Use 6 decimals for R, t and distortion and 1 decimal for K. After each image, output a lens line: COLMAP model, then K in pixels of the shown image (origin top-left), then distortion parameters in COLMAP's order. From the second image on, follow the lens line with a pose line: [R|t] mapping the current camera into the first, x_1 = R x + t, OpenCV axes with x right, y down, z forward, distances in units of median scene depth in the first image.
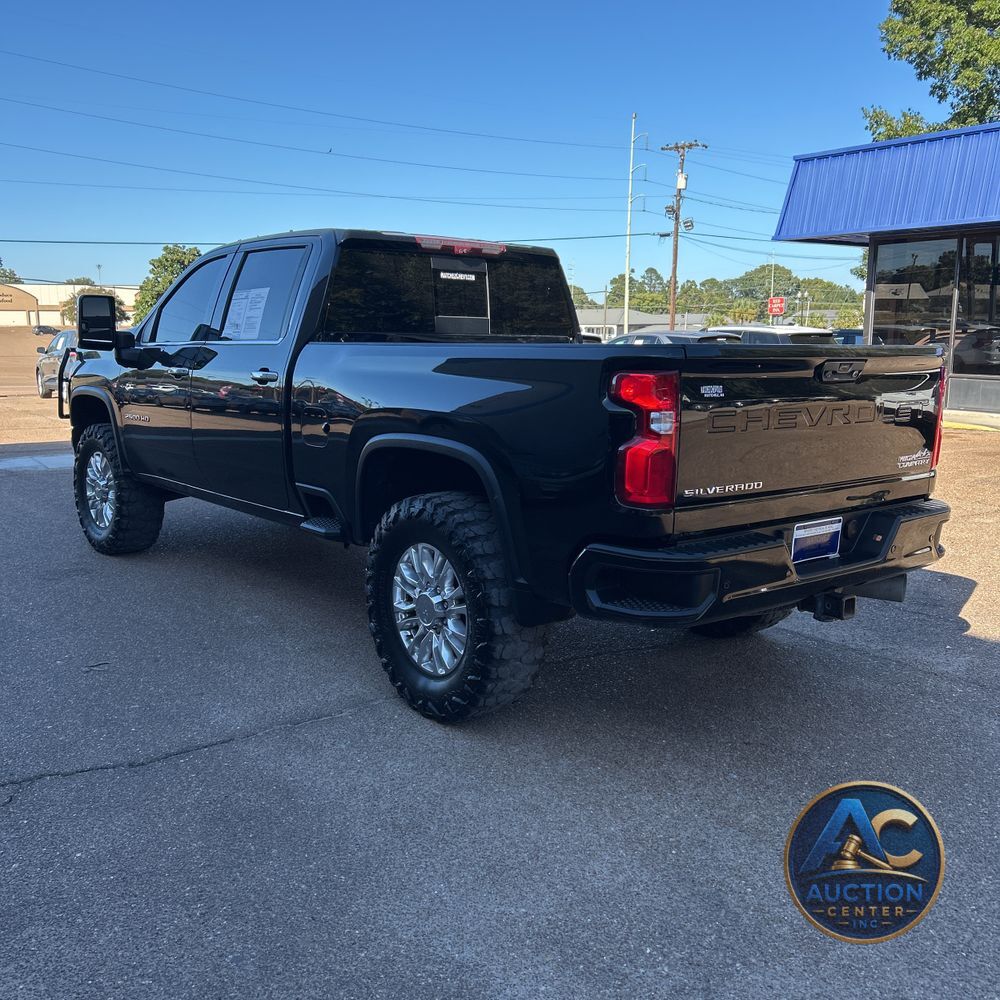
lens RADIAL K [[1016.6, 0, 500.0], [0, 1016.6, 500.0], [0, 0, 1]] dist [0.027479, -0.015828]
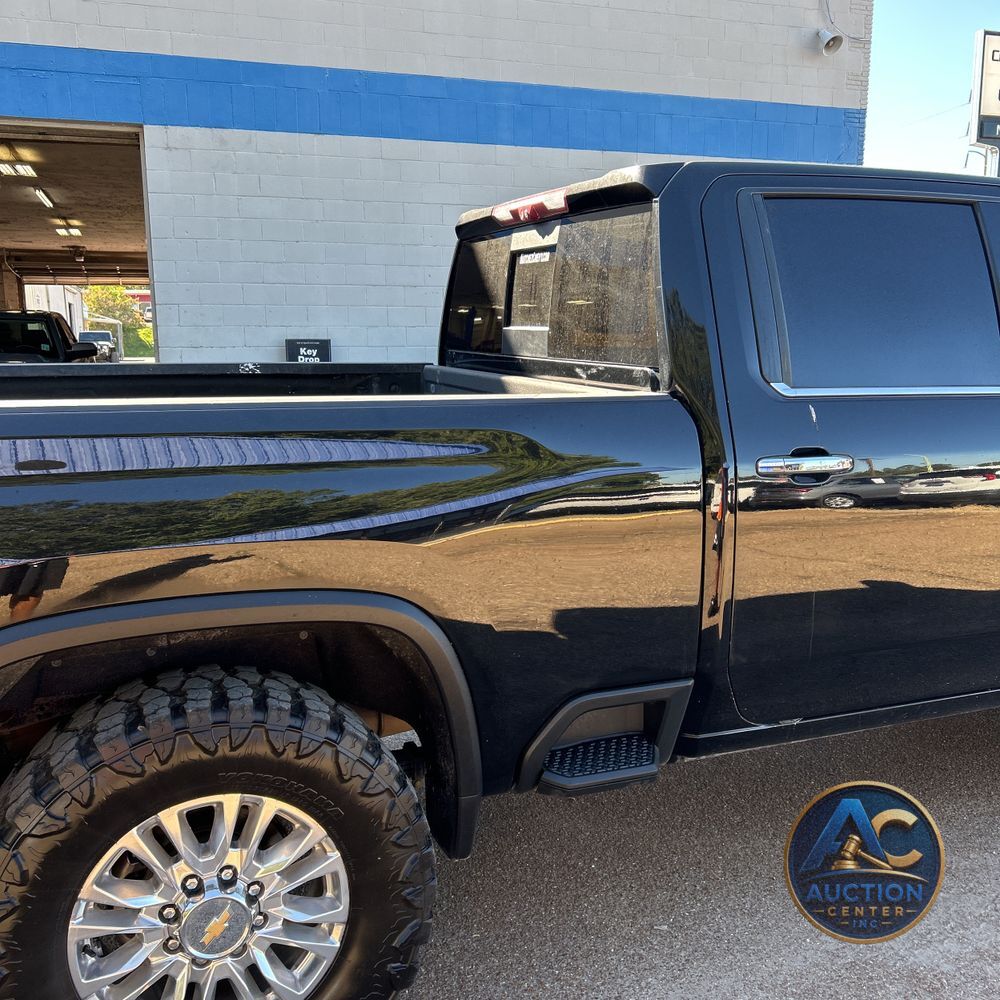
lens RADIAL K [[1008.4, 0, 512.0], [0, 1008.4, 508.5], [0, 0, 1]] dist [0.016229, 0.023150]
pose [[-0.293637, 0.164559, -0.941646, 0.493186], [-0.151601, 0.964587, 0.215843, -0.190622], [0.943819, 0.206134, -0.258292, 1.087505]]
